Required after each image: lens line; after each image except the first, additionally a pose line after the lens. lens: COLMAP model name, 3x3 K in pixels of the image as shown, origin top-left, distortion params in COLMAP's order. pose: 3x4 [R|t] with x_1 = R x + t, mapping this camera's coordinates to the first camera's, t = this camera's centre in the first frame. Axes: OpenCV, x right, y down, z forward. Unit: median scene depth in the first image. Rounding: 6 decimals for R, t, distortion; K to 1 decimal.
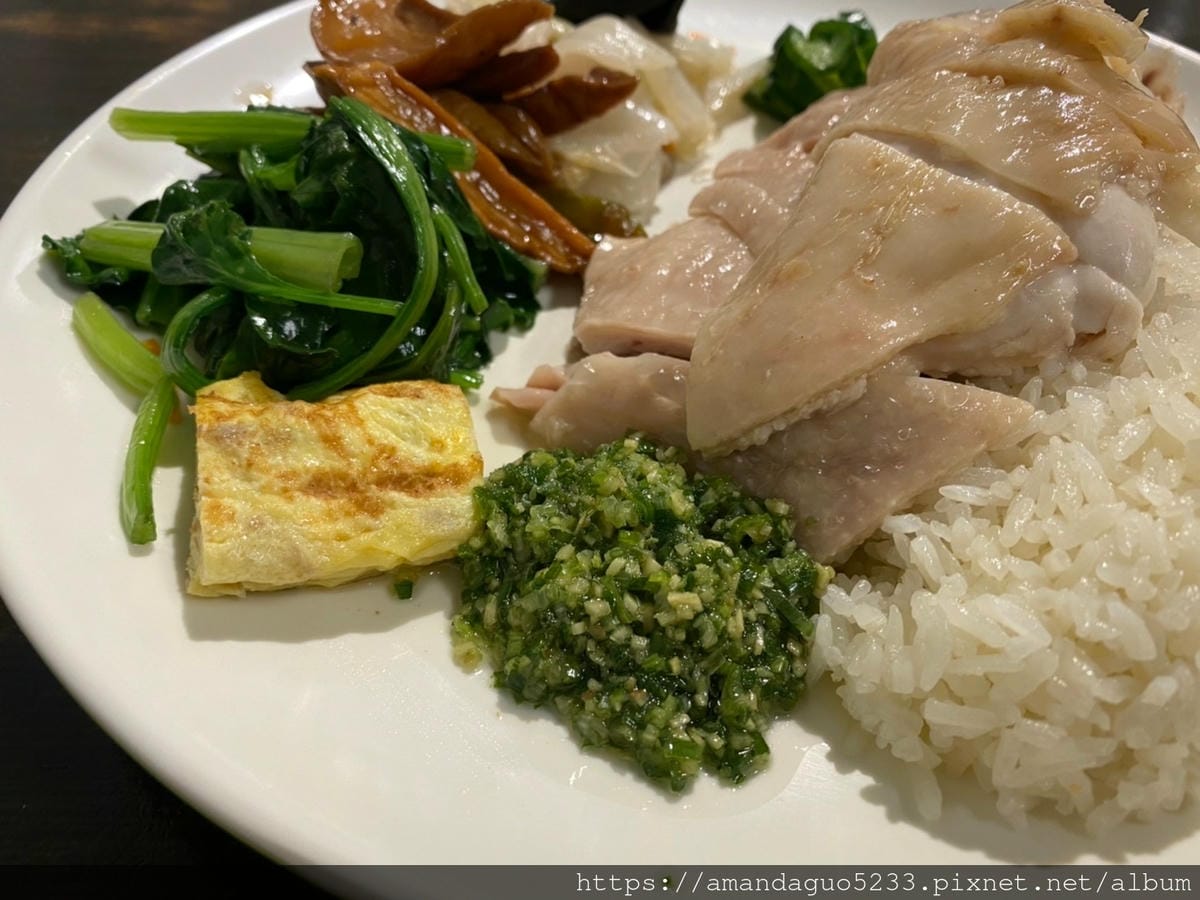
lens RADIAL K [[920.1, 0, 603.9], [0, 920.1, 451.0], [0, 0, 1]] dist [-0.019443, -0.020040]
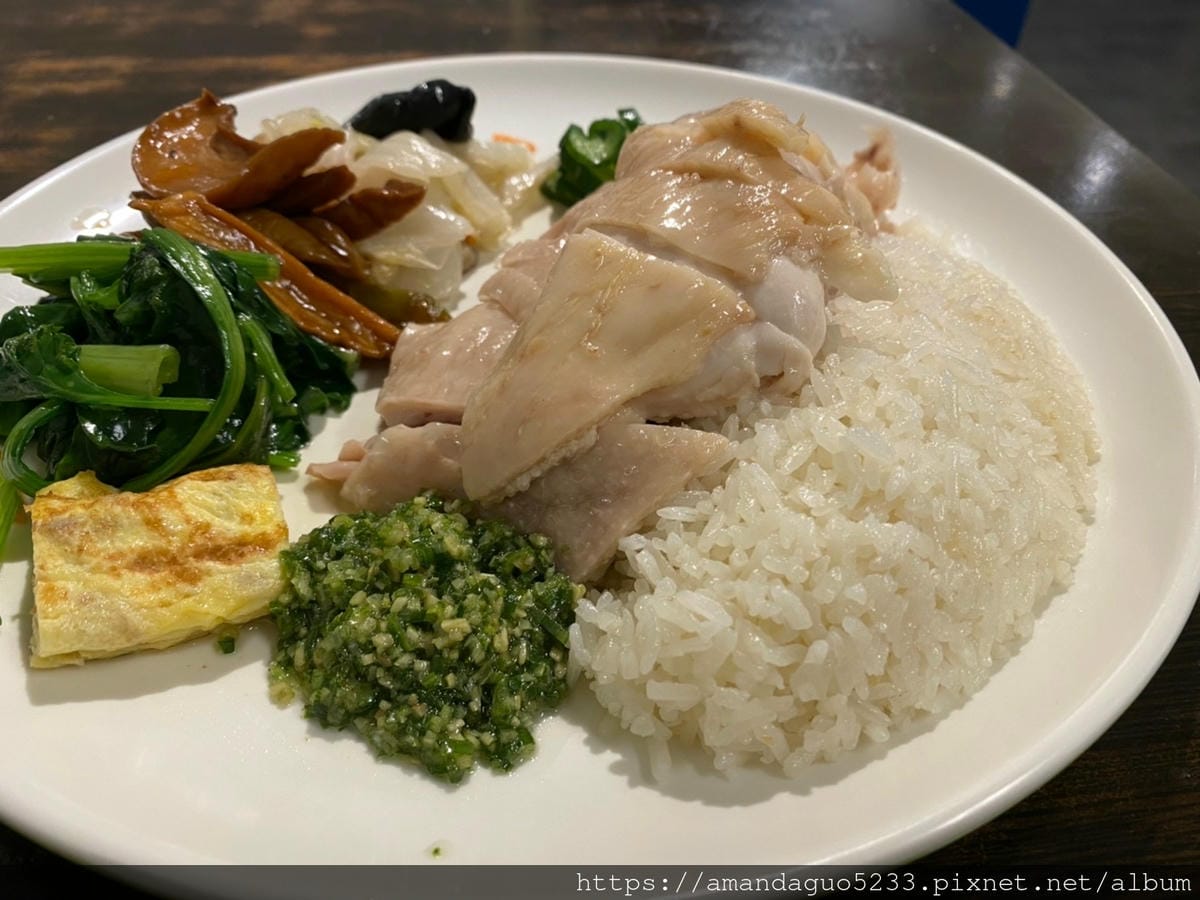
lens RADIAL K [[920.1, 0, 598.0], [0, 920.1, 448.0], [0, 0, 1]] dist [-0.019443, -0.020040]
pose [[0.991562, -0.093435, 0.089861, 0.169093], [0.099557, 0.992824, -0.066244, 0.027168], [-0.083027, 0.074632, 0.993749, -0.209966]]
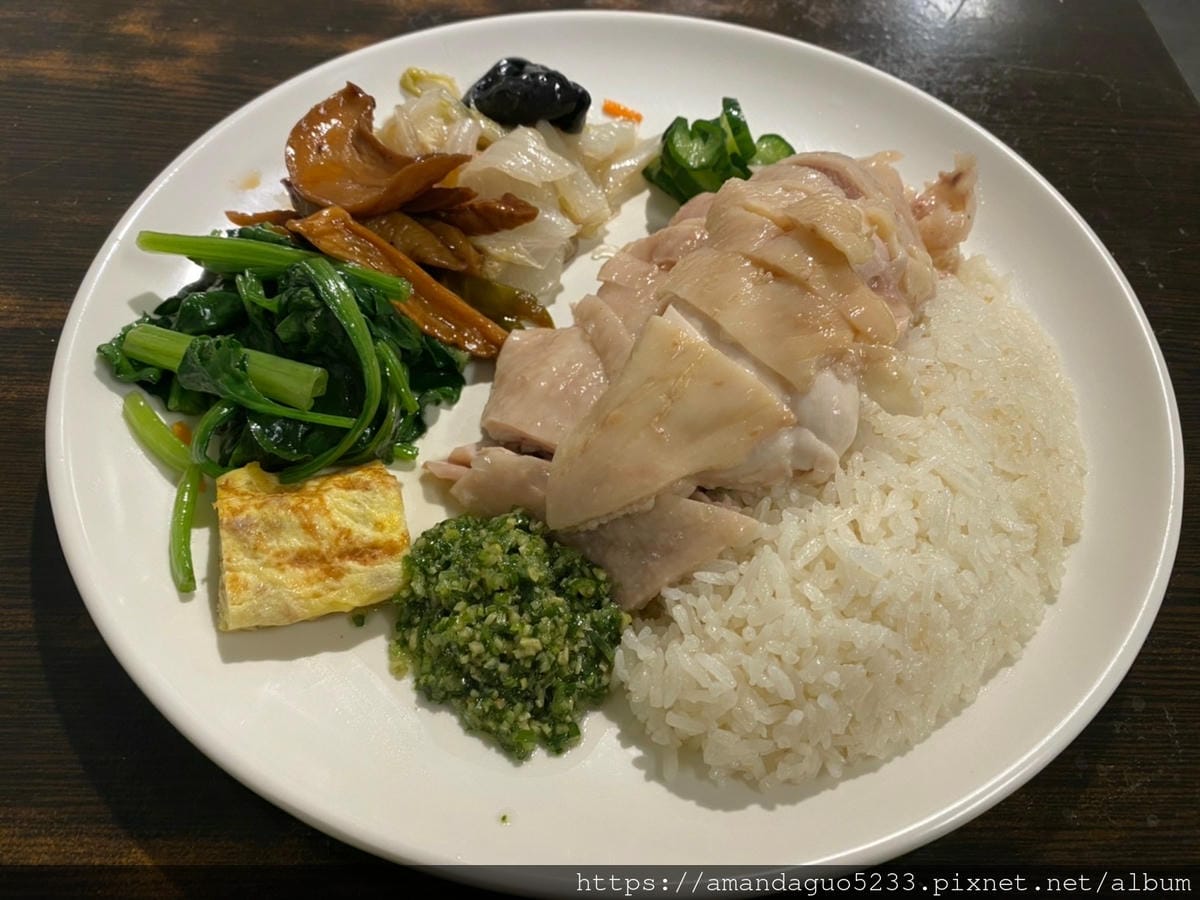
lens RADIAL K [[883.9, 0, 604.3], [0, 883.9, 442.9], [0, 0, 1]] dist [-0.007940, -0.019149]
pose [[0.999909, 0.011357, 0.007306, 0.182233], [-0.012299, 0.989292, 0.145434, -0.371165], [-0.005576, -0.145510, 0.989341, -0.432428]]
